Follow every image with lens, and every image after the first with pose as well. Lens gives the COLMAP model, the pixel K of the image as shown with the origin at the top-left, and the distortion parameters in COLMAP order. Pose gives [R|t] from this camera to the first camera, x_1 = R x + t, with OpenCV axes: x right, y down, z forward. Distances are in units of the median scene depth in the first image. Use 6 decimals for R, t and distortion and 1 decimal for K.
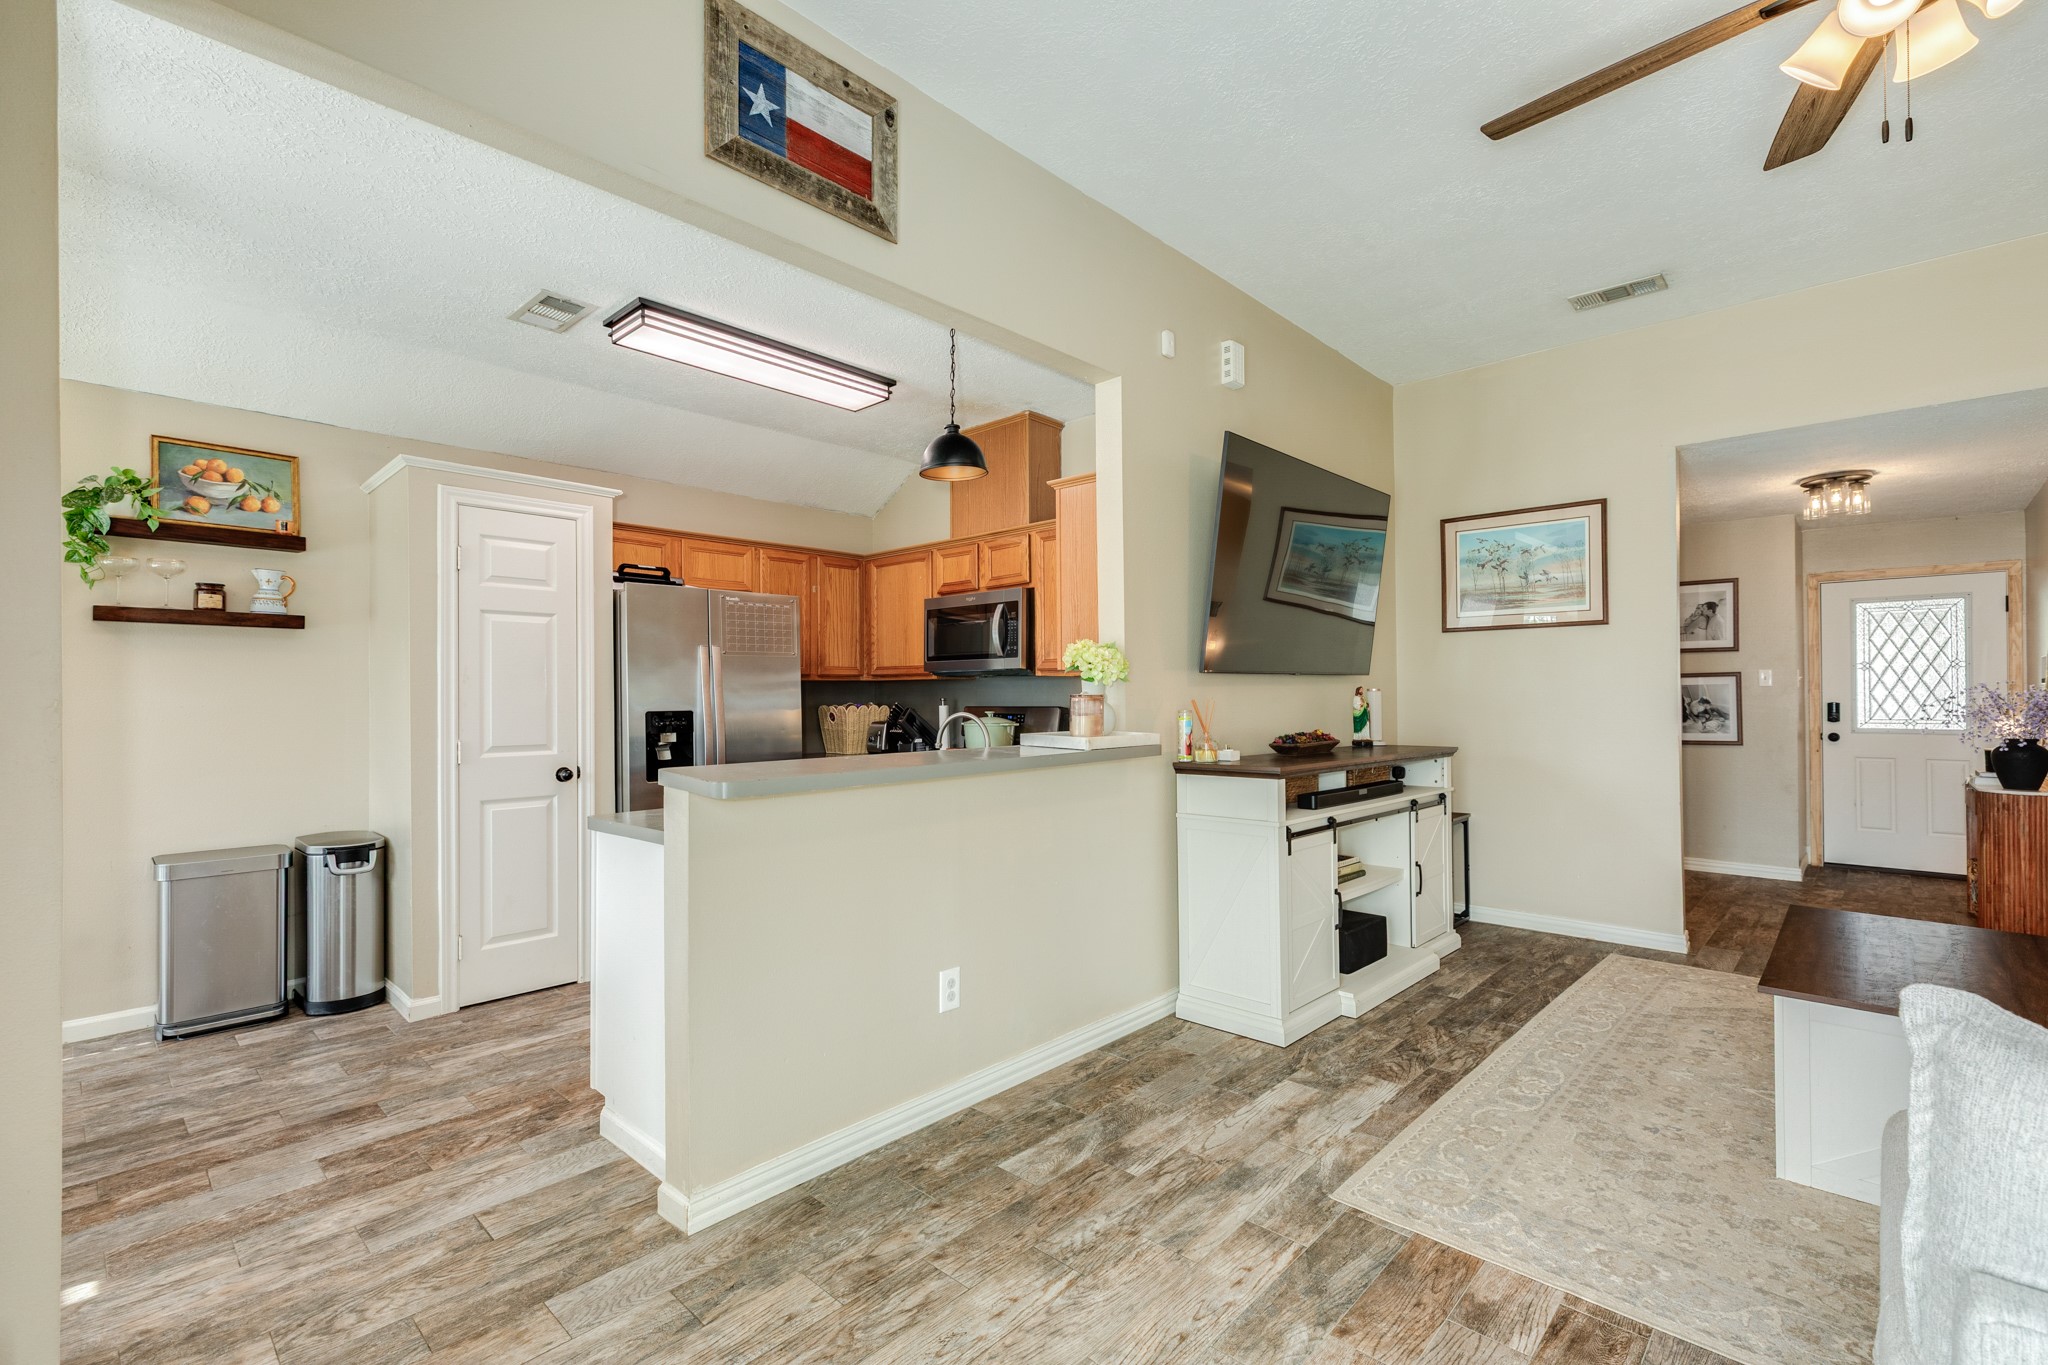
lens RADIAL K [[910.1, 0, 1028.6], [0, 910.1, 685.1], [0, 0, 1]] dist [0.007368, -0.001434]
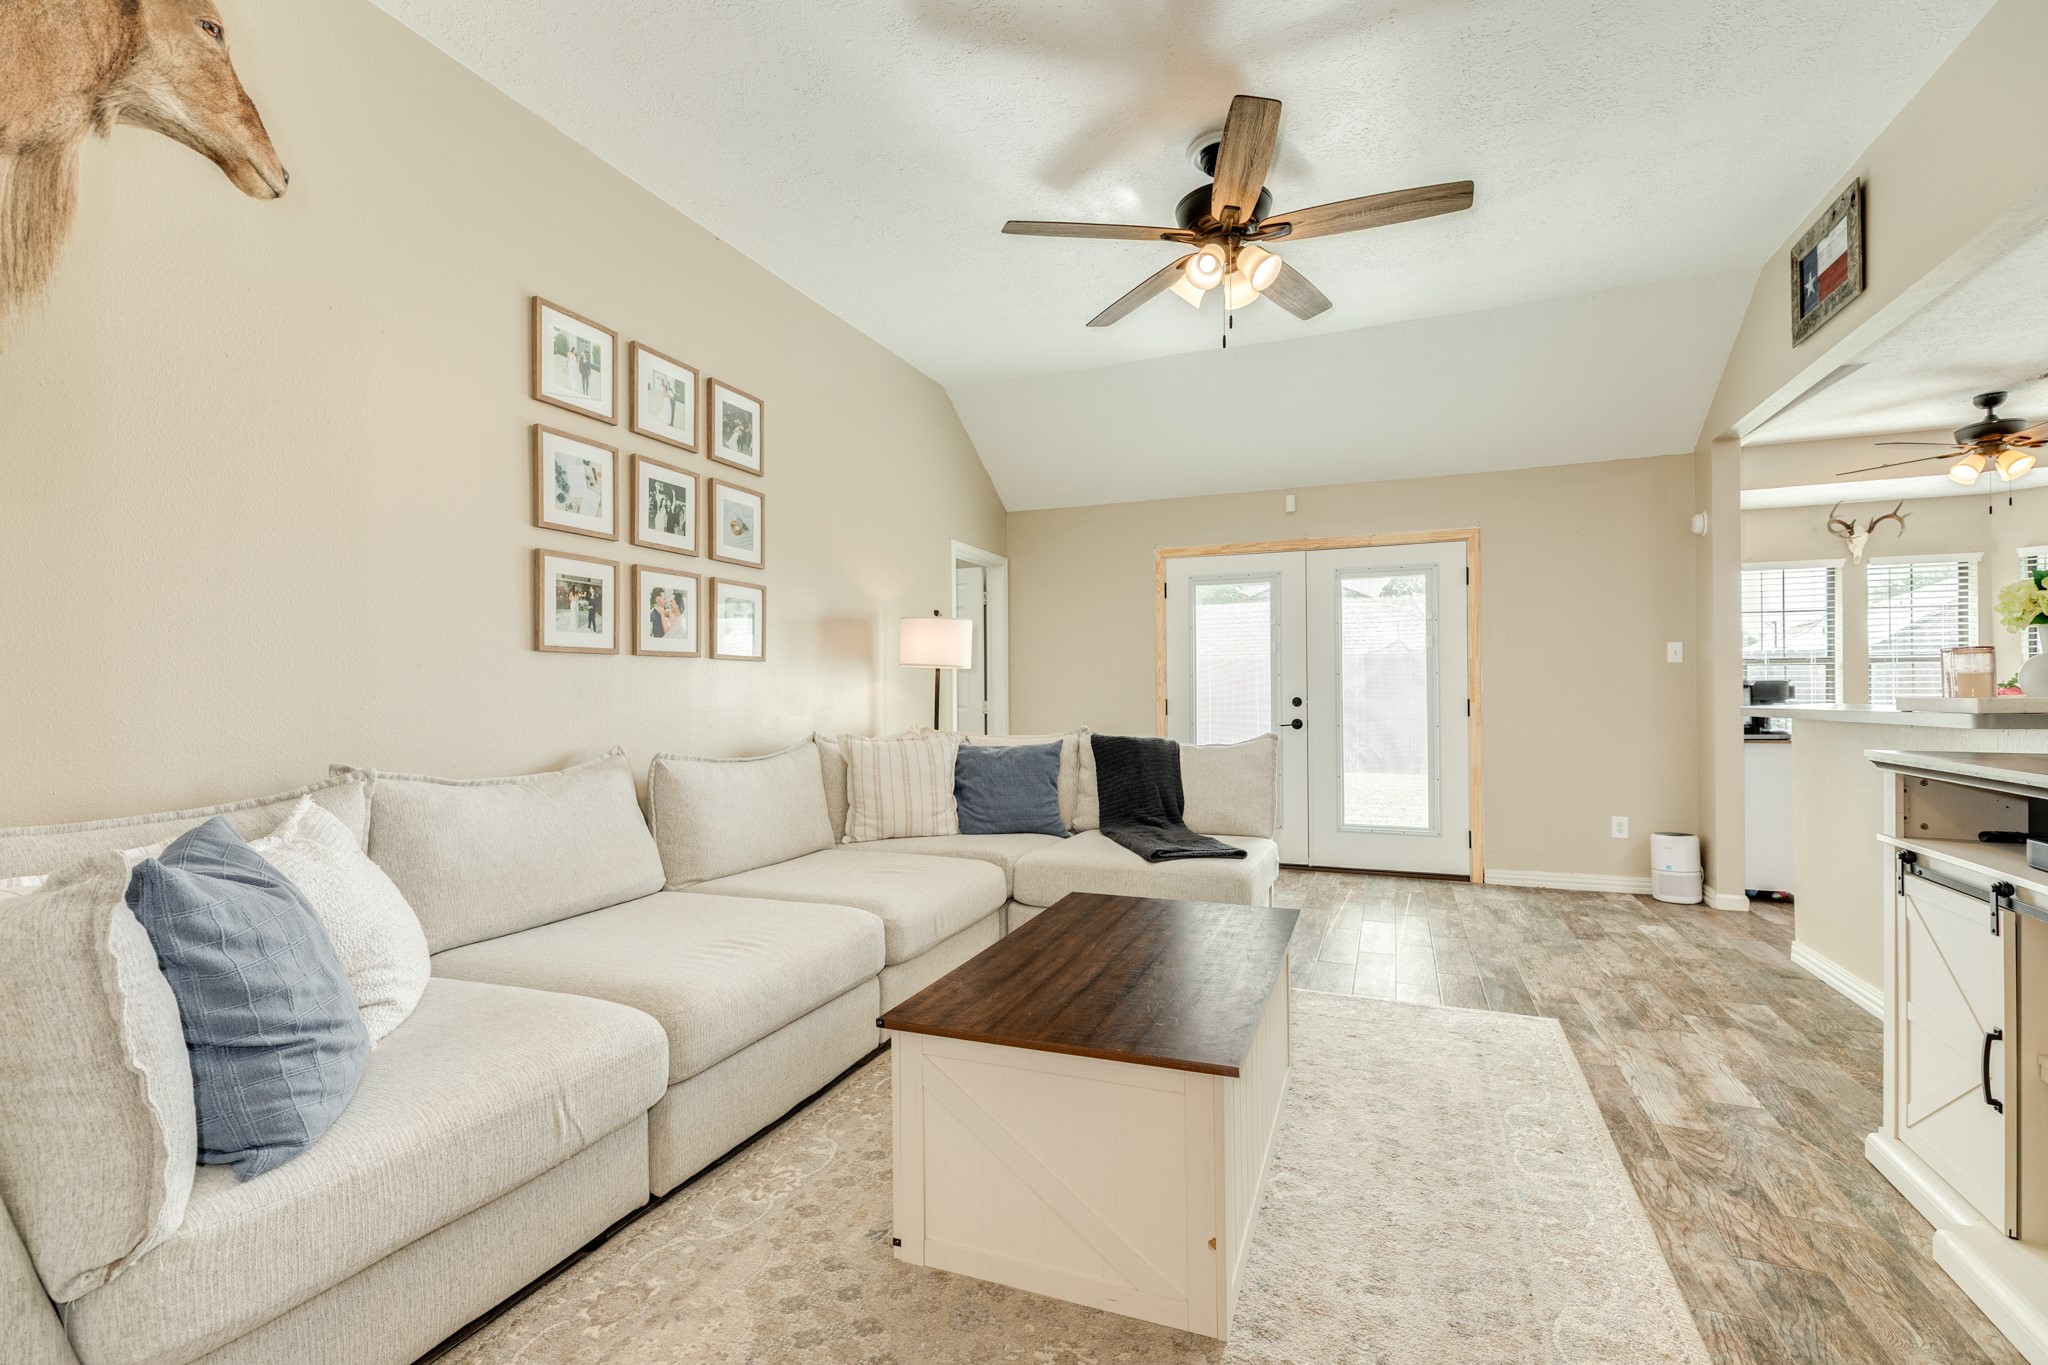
lens RADIAL K [[910.1, 0, 1024.9], [0, 910.1, 688.8], [0, 0, 1]] dist [0.007368, -0.001434]
pose [[-0.933087, 0.009845, -0.359517, 1.009168], [0.015313, 0.999806, -0.012367, 0.039135], [0.359325, -0.017045, -0.933057, 1.285124]]
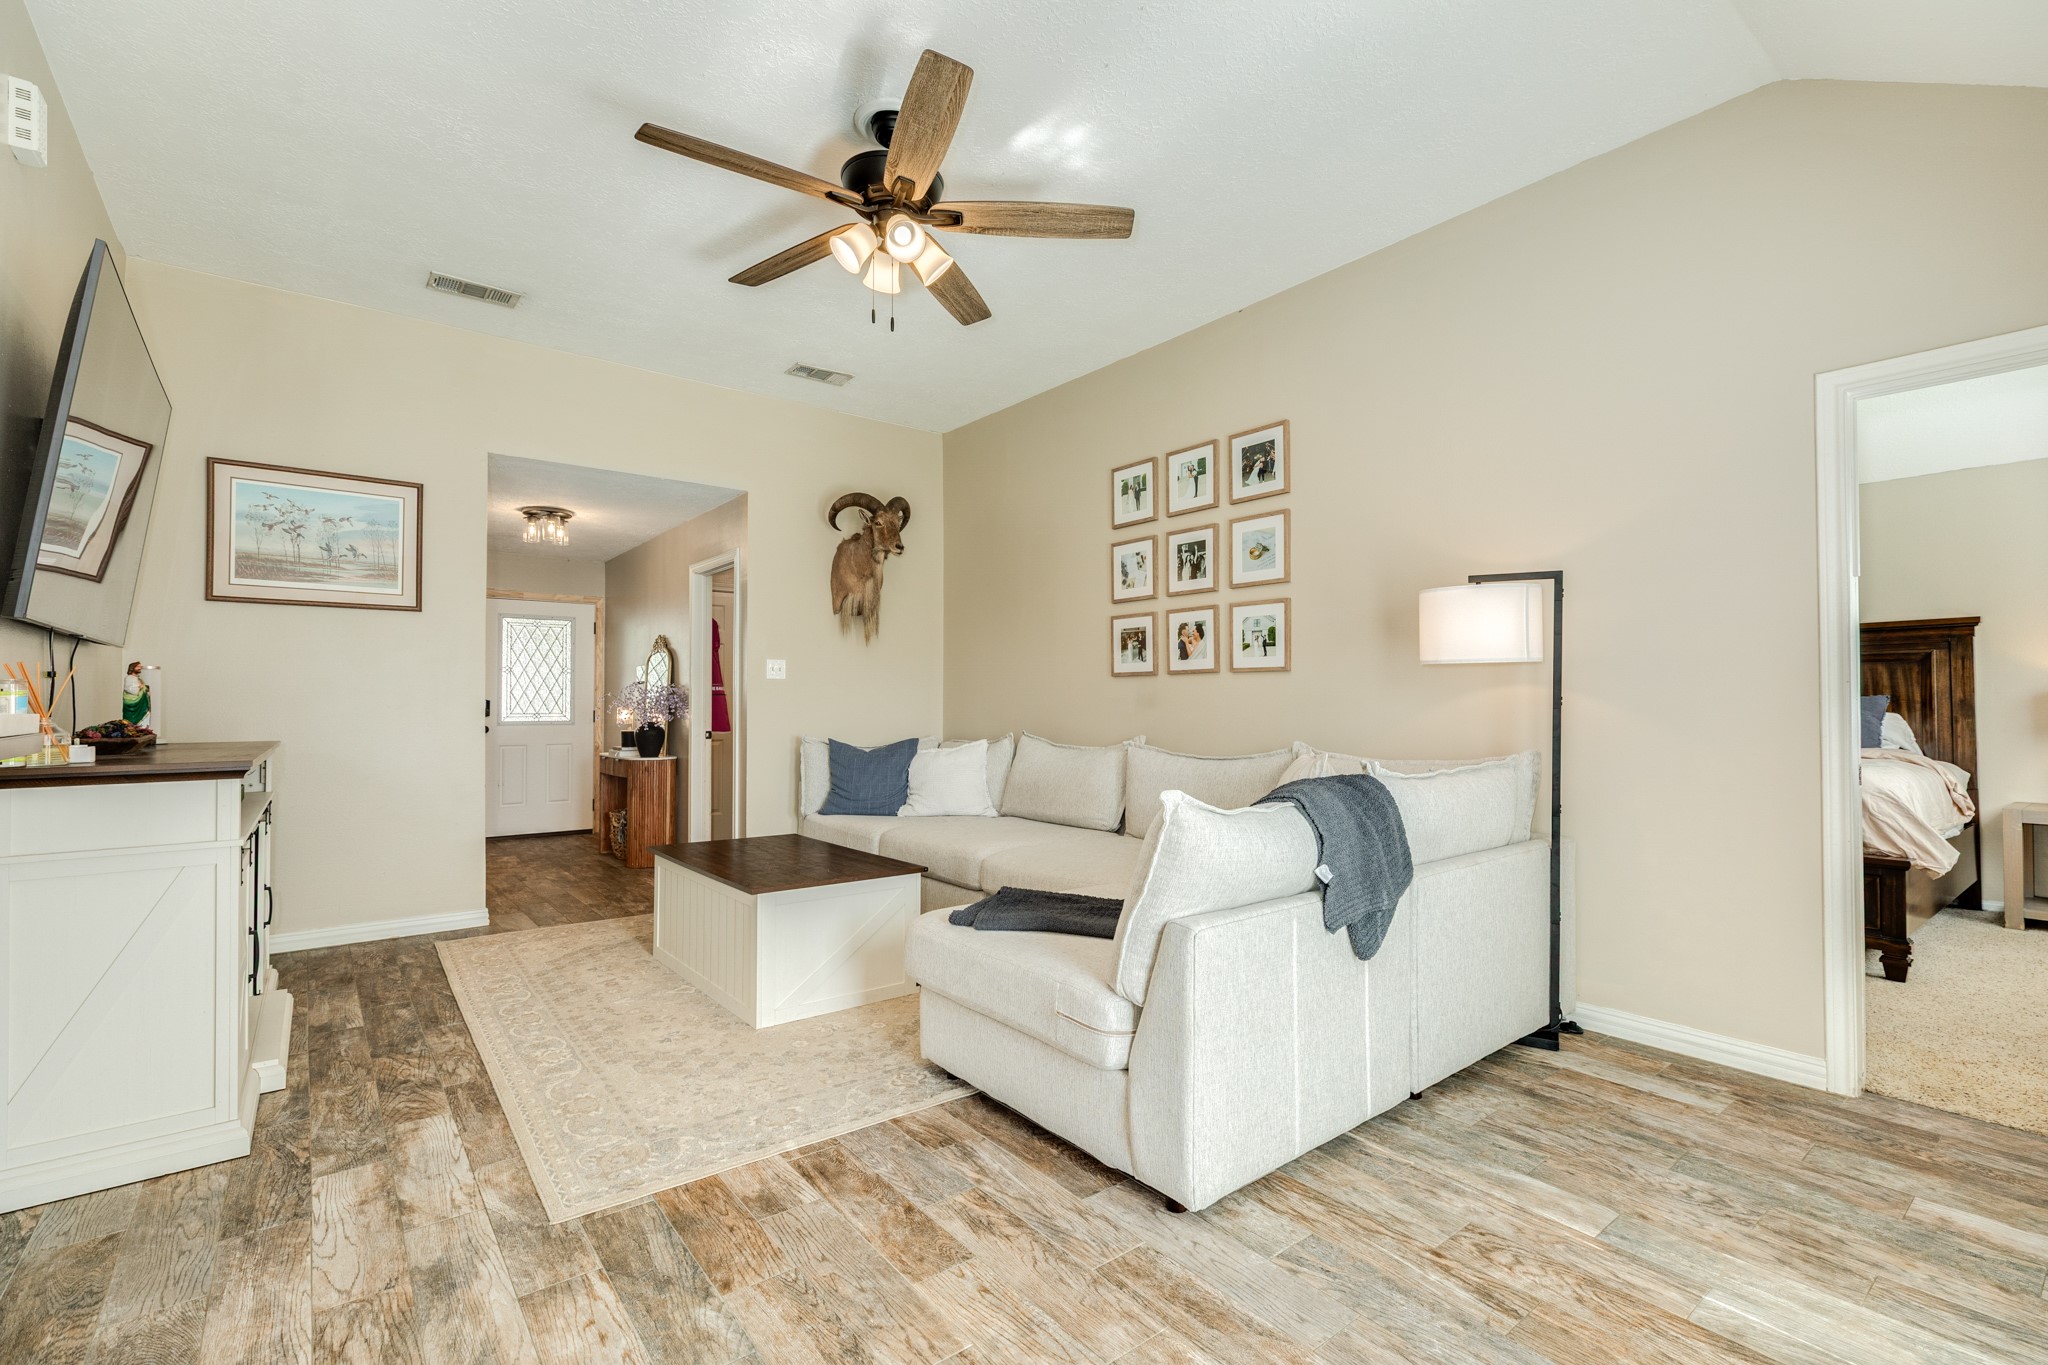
lens RADIAL K [[910.1, 0, 1015.2], [0, 910.1, 686.1], [0, 0, 1]] dist [0.007368, -0.001434]
pose [[0.157949, 0.025257, 0.987124, -0.305382], [-0.012254, 0.999646, -0.023616, 0.038112], [-0.987371, -0.008366, 0.158202, 0.272185]]
